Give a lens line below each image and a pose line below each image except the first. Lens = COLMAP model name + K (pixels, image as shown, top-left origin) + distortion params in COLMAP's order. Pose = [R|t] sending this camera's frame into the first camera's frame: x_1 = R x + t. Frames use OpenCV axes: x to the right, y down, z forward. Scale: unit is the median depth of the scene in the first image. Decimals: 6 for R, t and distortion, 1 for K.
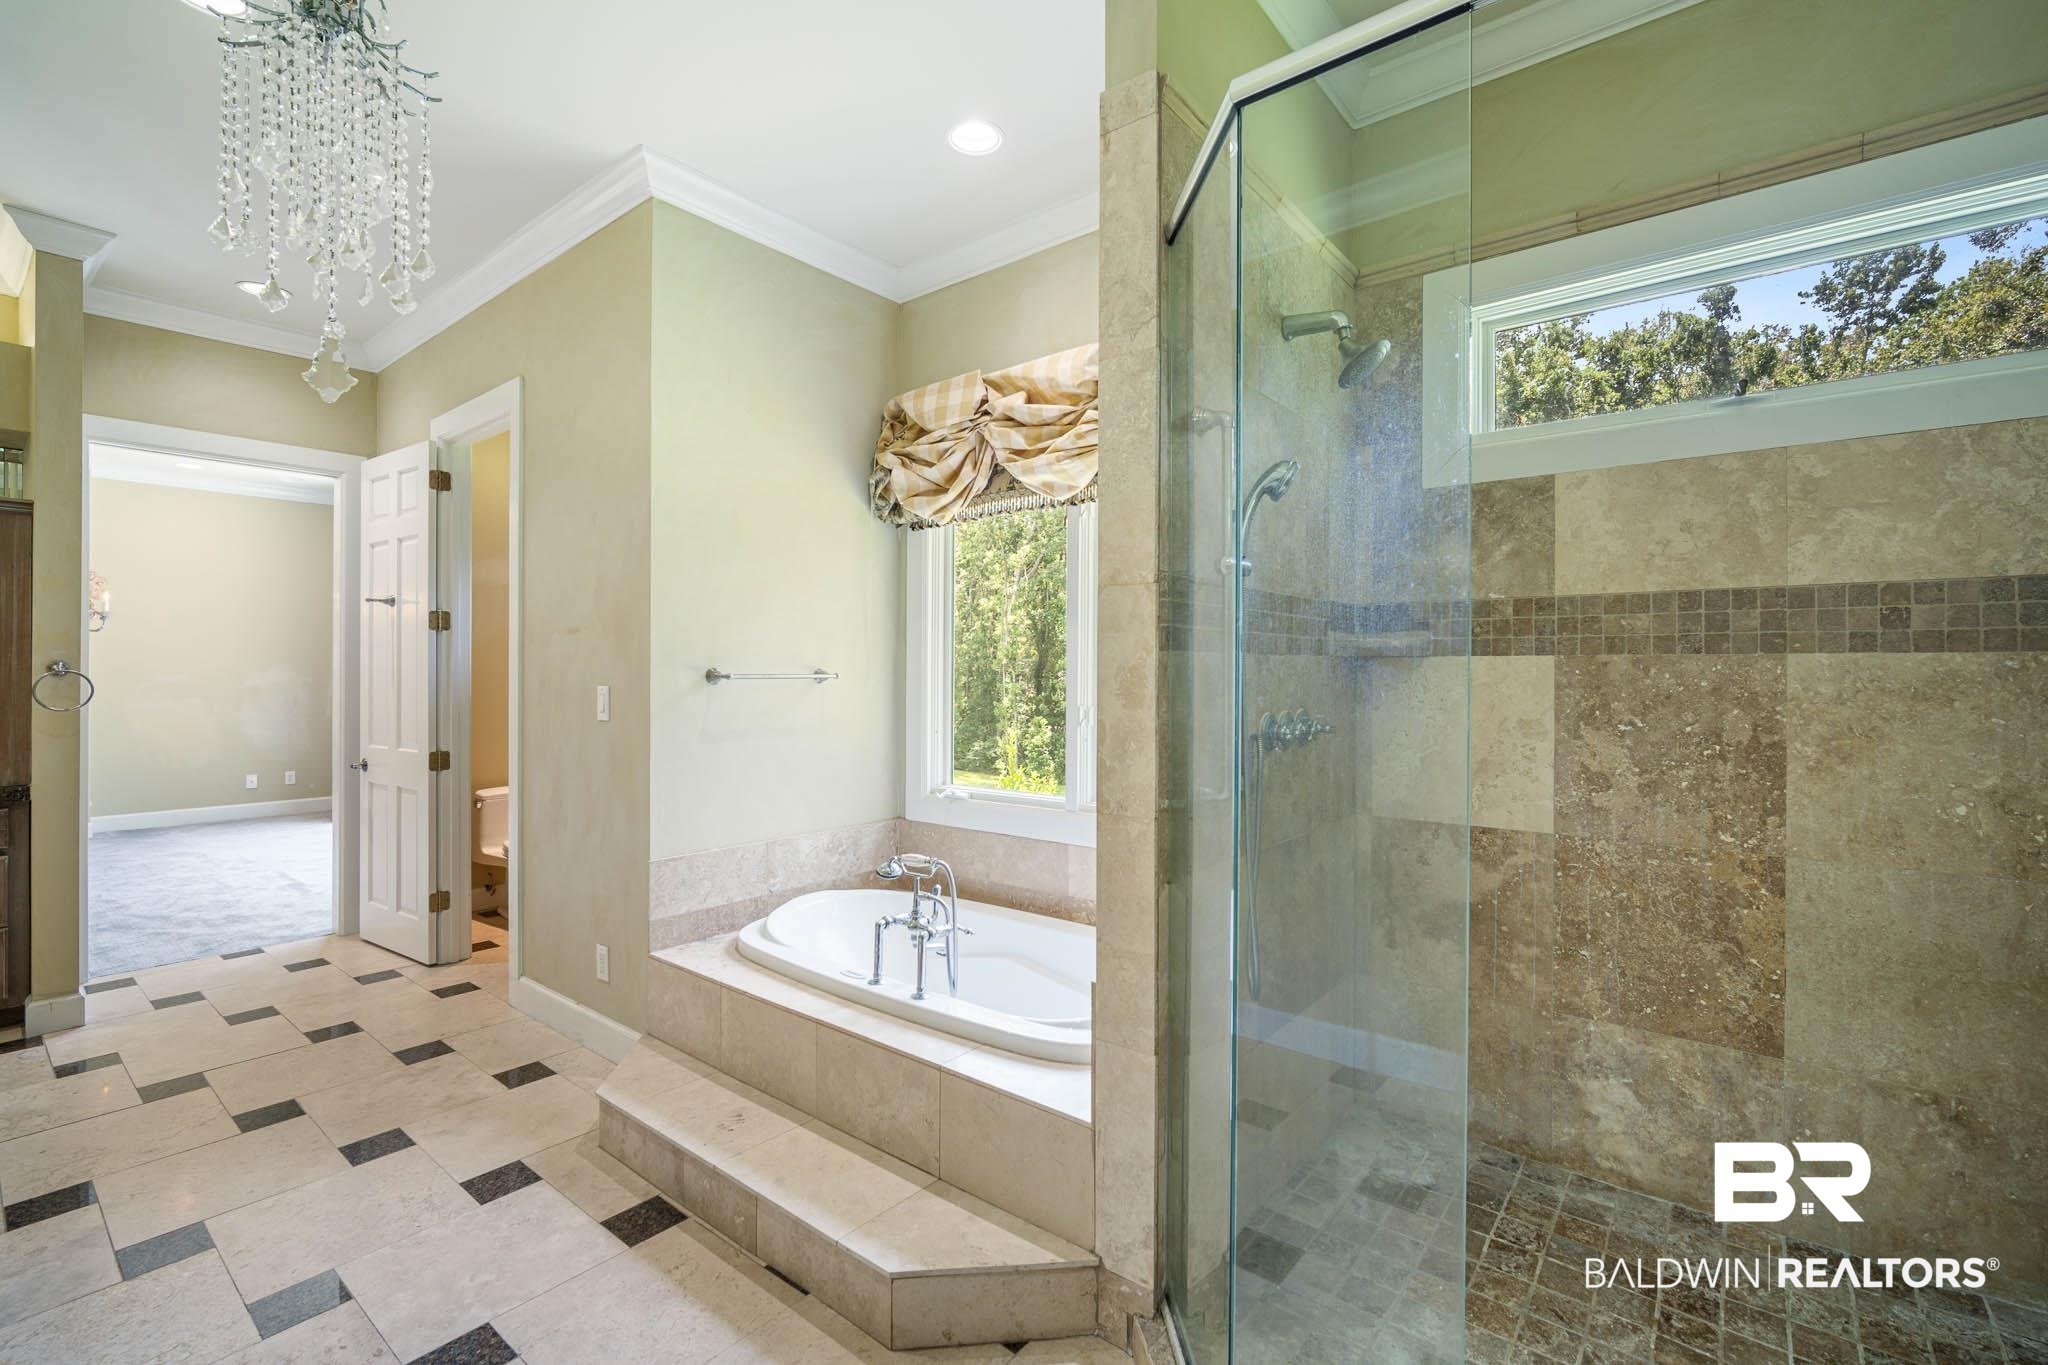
lens RADIAL K [[893.5, 0, 1031.0], [0, 893.5, 676.3], [0, 0, 1]] dist [-0.011783, 0.001043]
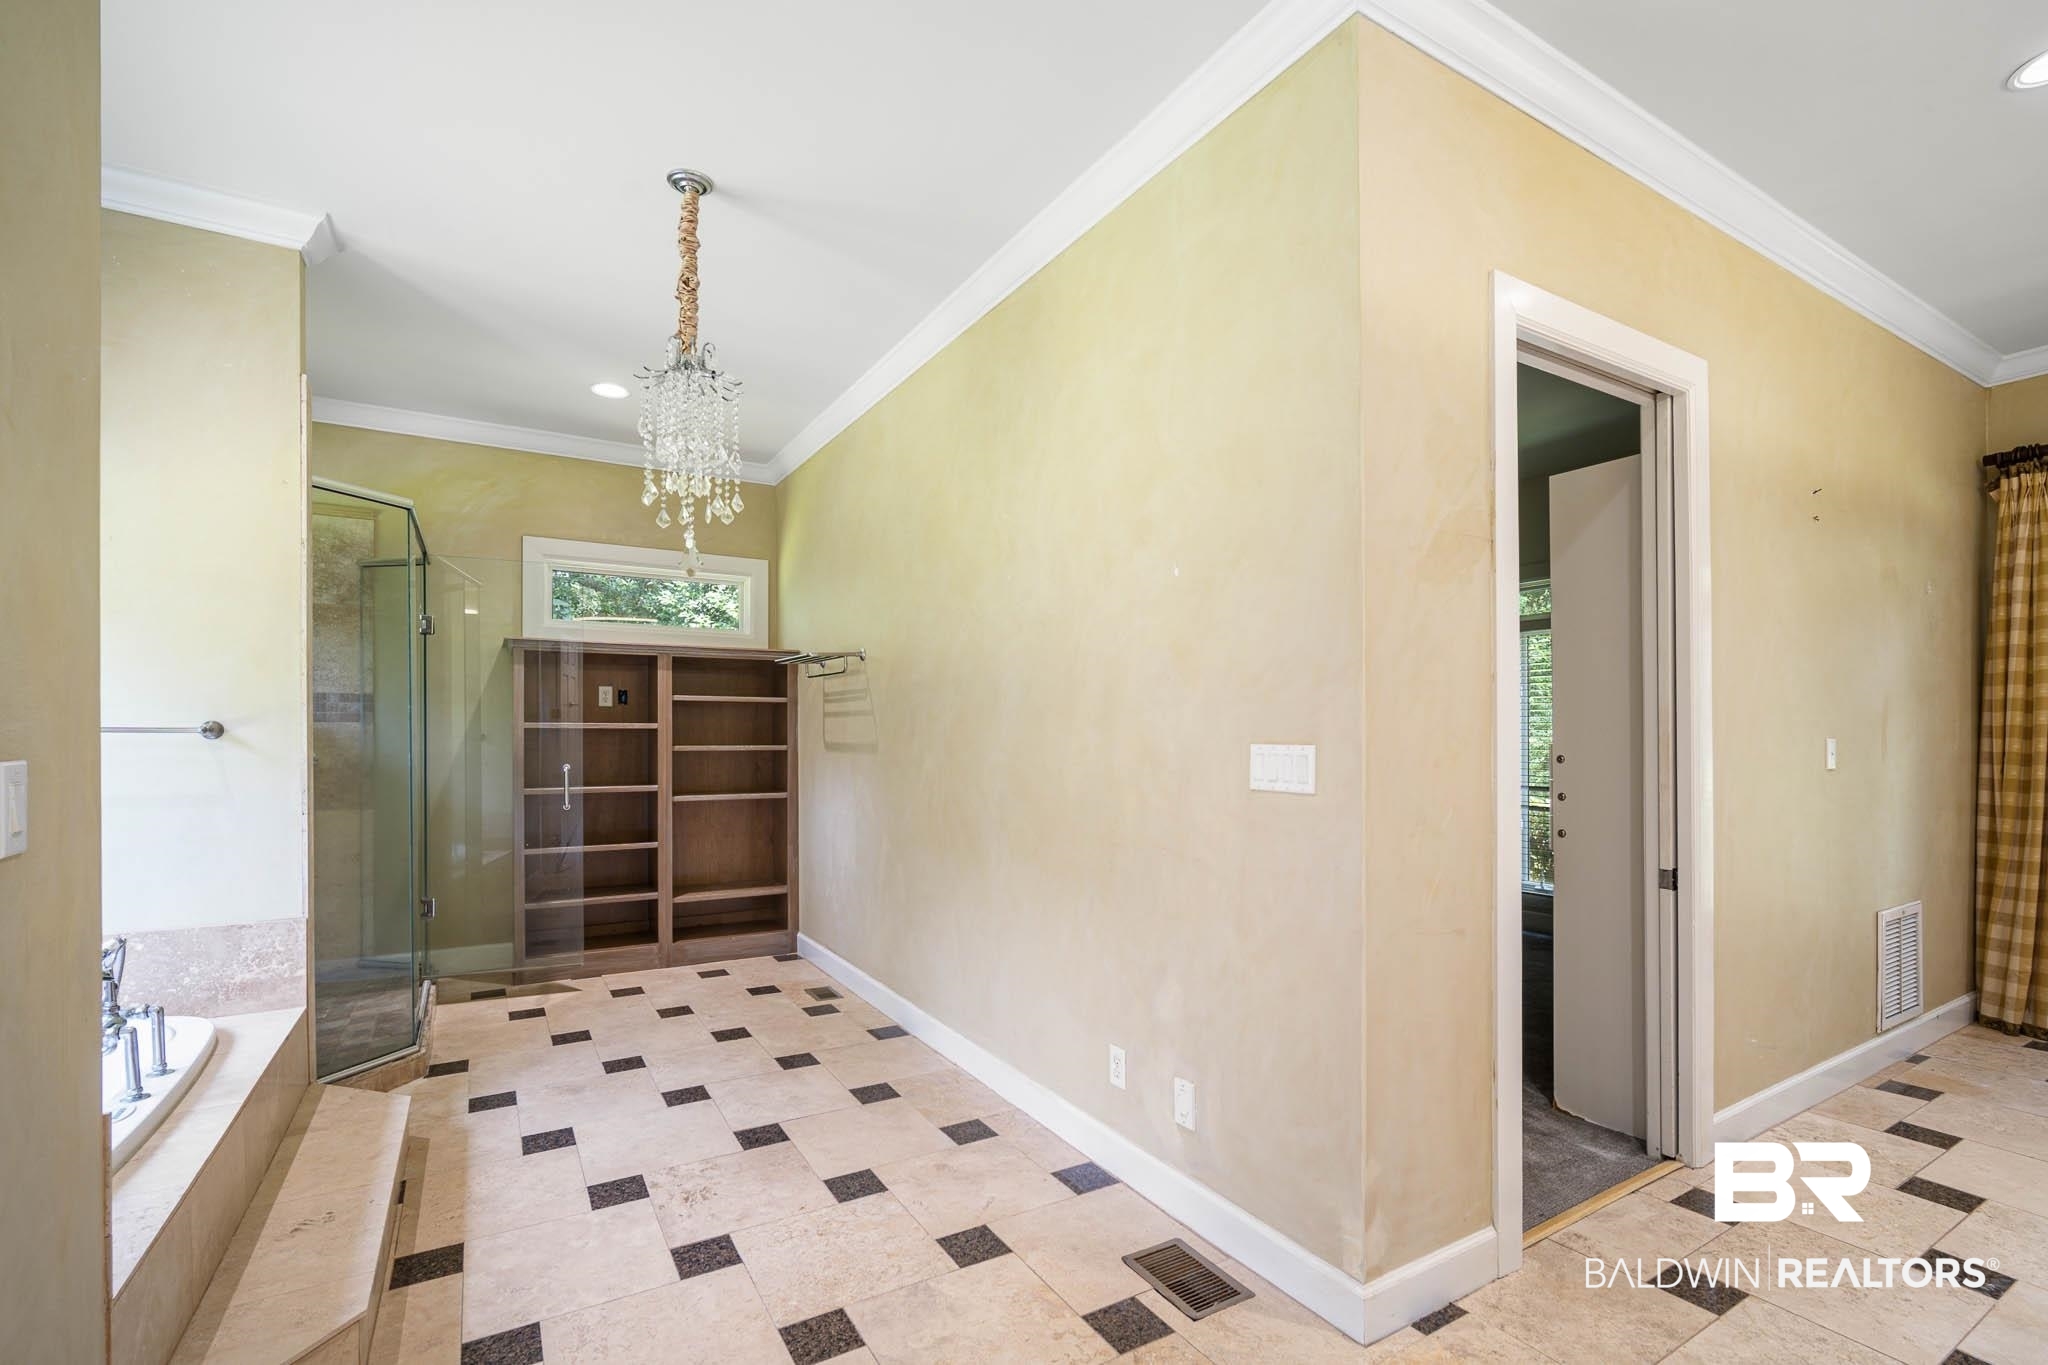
lens RADIAL K [[893.5, 0, 1027.5], [0, 893.5, 731.4], [0, 0, 1]] dist [-0.011783, 0.001043]
pose [[-0.935063, -0.006165, 0.354428, -1.388237], [-0.005019, 0.999979, 0.004152, -0.009585], [-0.354446, 0.002104, -0.935074, 1.648255]]
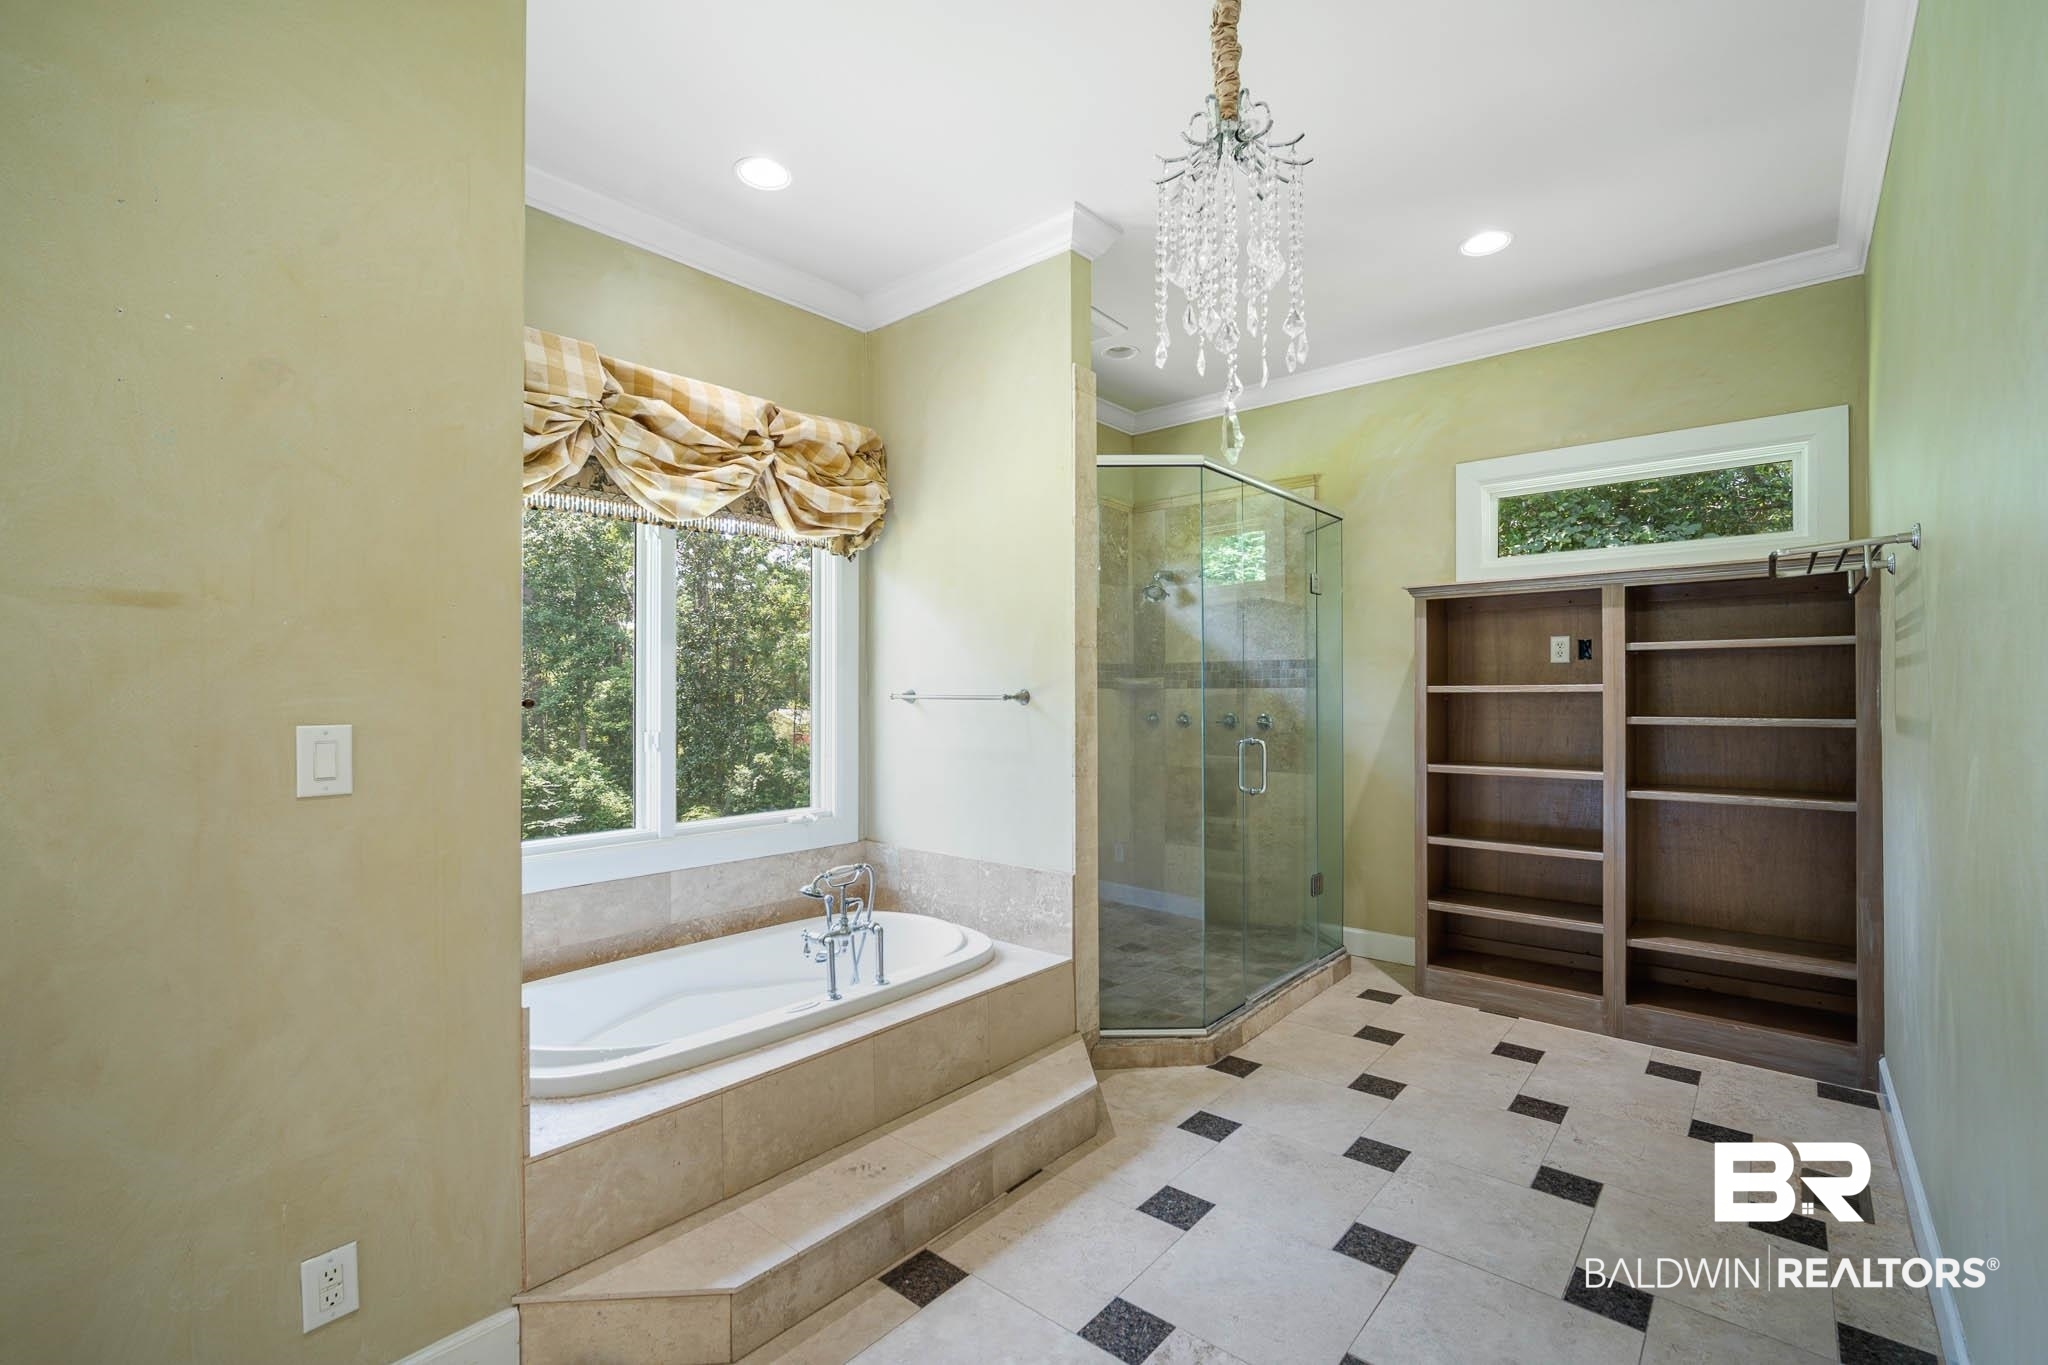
lens RADIAL K [[893.5, 0, 1028.2], [0, 893.5, 691.8], [0, 0, 1]] dist [-0.011783, 0.001043]
pose [[0.038201, -0.001272, 0.999269, -1.329825], [0.006839, 0.999976, 0.001011, -0.011066], [-0.999247, 0.006796, 0.038209, 0.818201]]
